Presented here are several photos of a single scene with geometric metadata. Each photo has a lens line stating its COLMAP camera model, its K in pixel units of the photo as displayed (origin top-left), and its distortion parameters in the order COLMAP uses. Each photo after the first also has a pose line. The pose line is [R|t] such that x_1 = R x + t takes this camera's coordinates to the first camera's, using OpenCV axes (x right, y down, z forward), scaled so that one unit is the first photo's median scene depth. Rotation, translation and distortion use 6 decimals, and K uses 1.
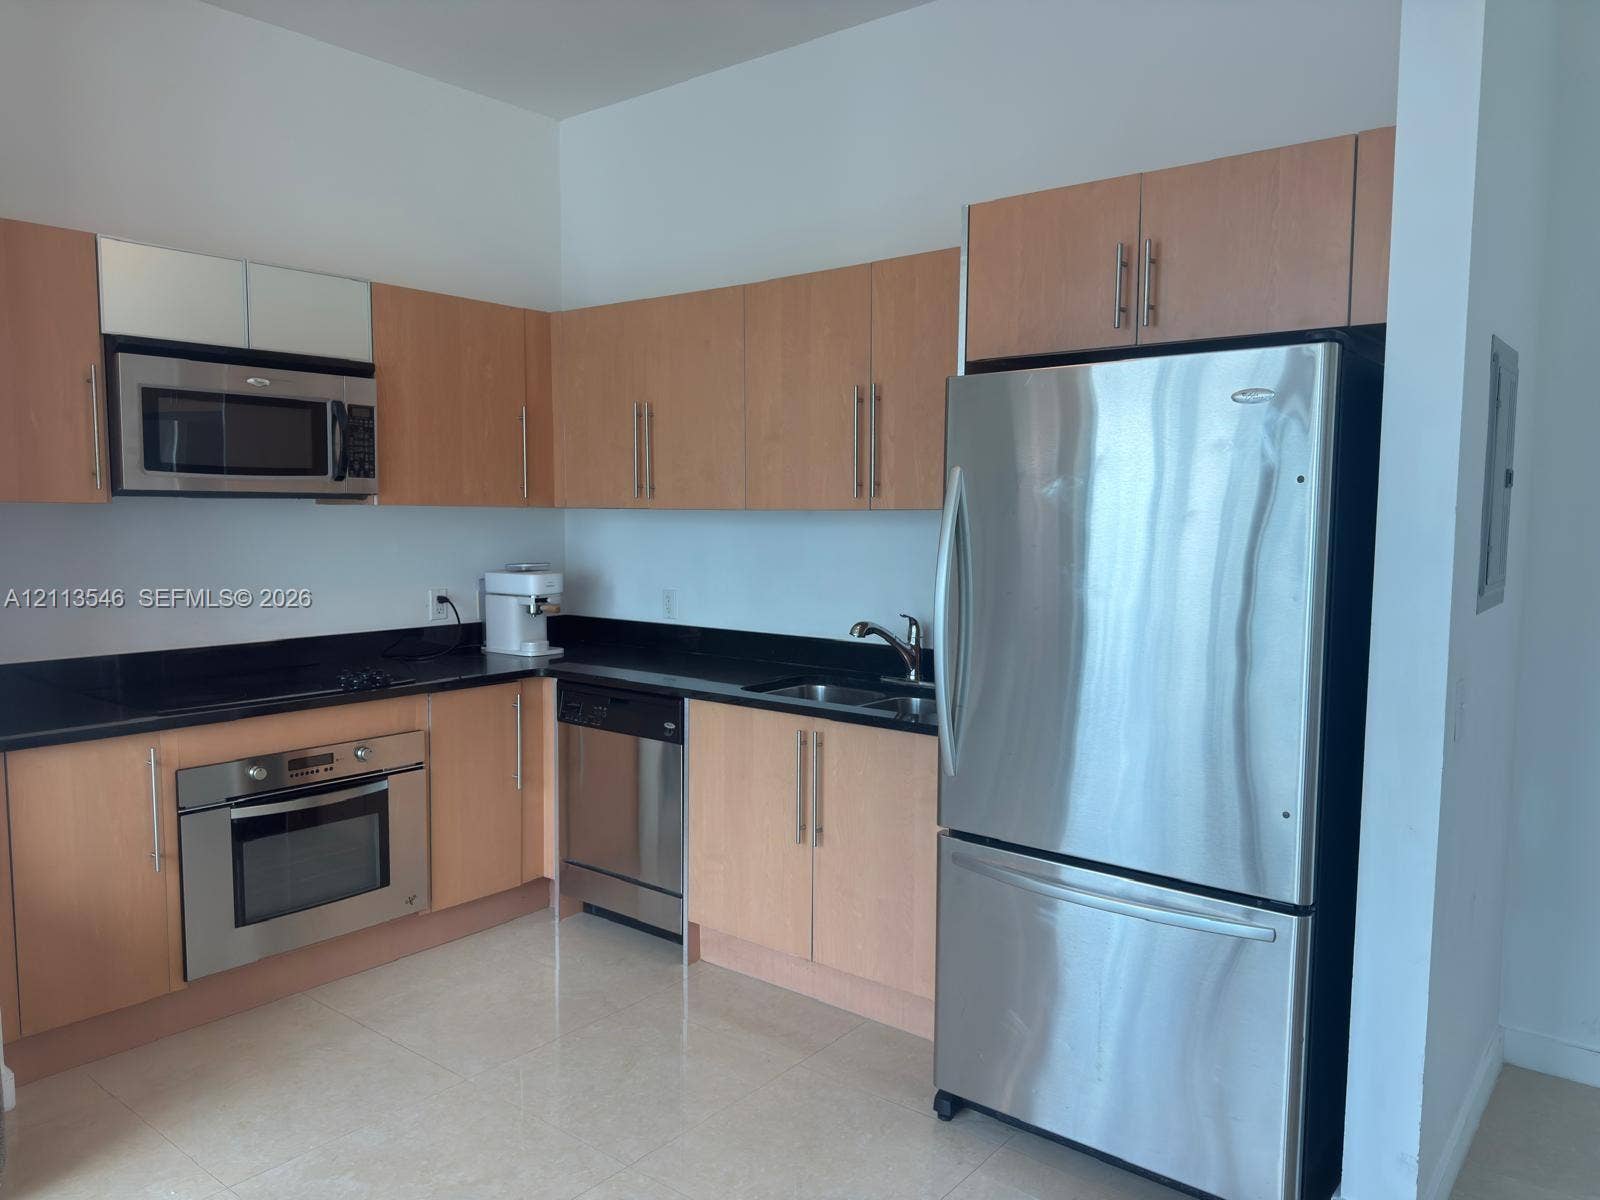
lens RADIAL K [[1127.8, 0, 795.6], [0, 1127.8, 603.8], [0, 0, 1]] dist [0.039815, -0.041962]
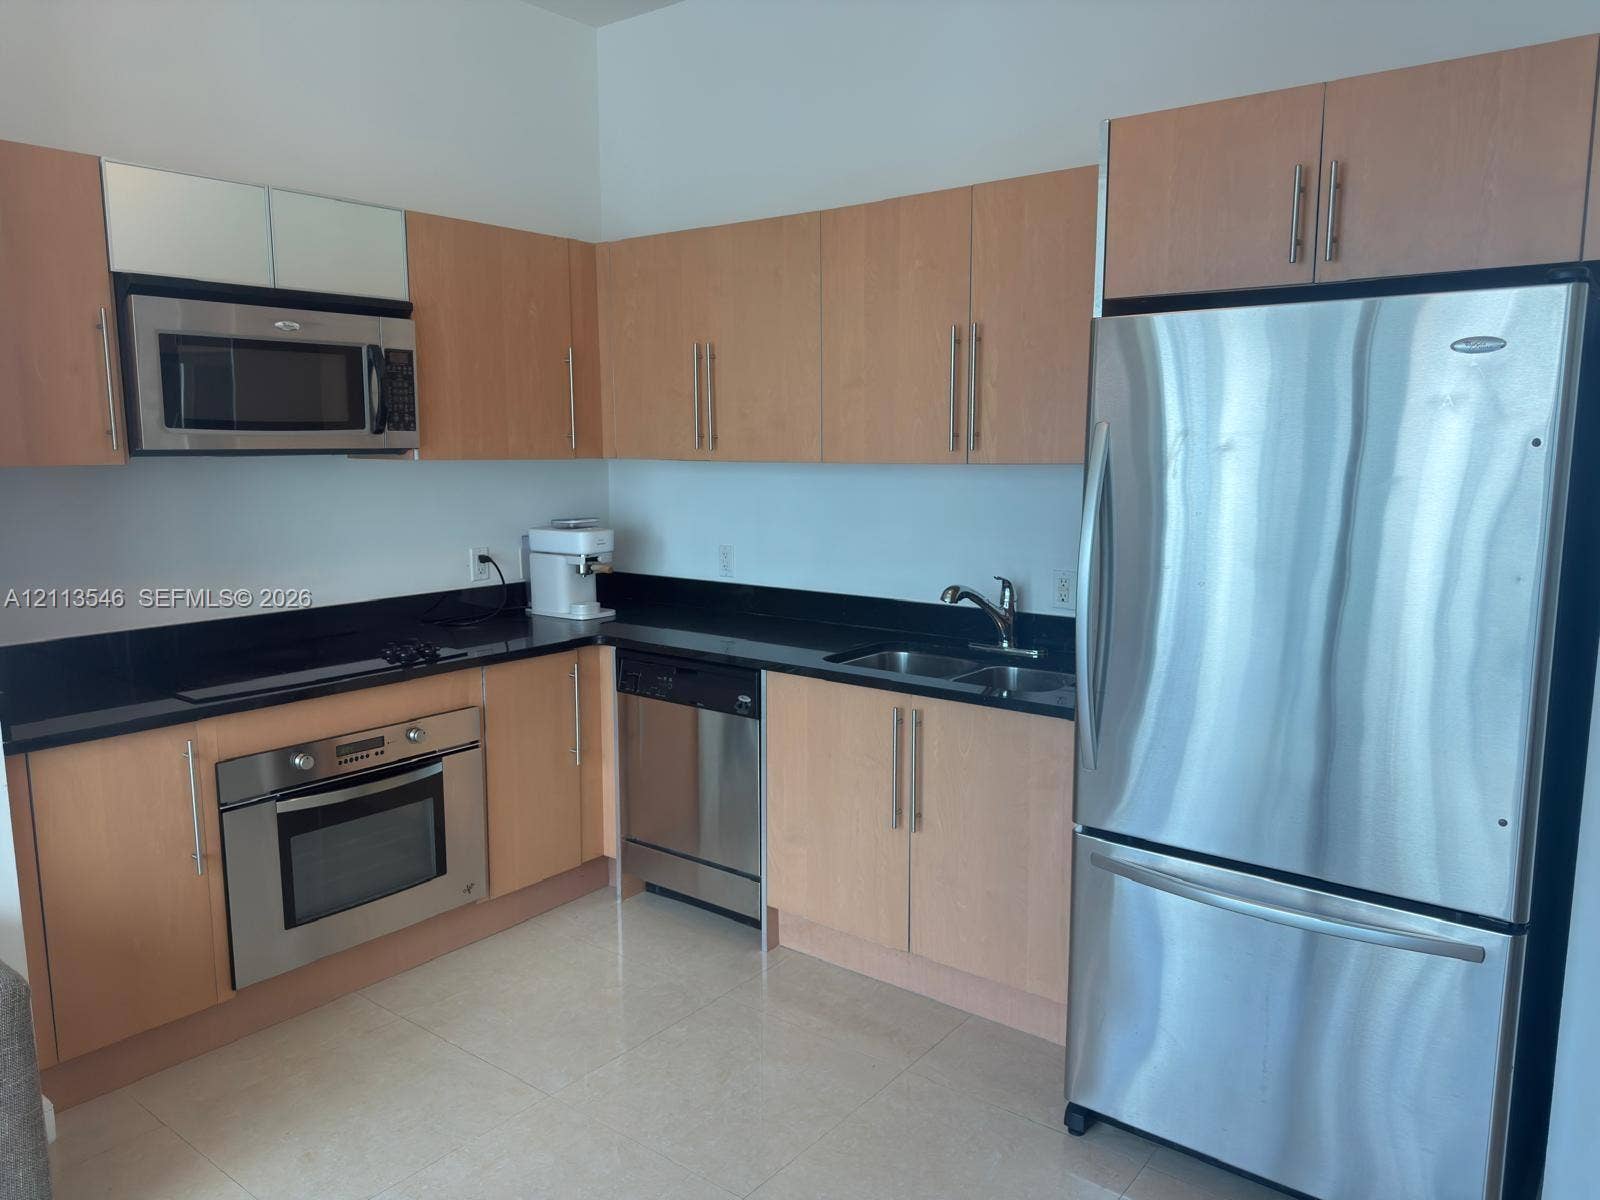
lens RADIAL K [[1127.8, 0, 809.5], [0, 1127.8, 599.0], [0, 0, 1]] dist [0.039815, -0.041962]
pose [[0.999791, -0.009350, 0.018201, -0.079454], [0.008260, 0.998219, 0.059087, -0.029513], [-0.018721, -0.058925, 0.998087, 0.087635]]
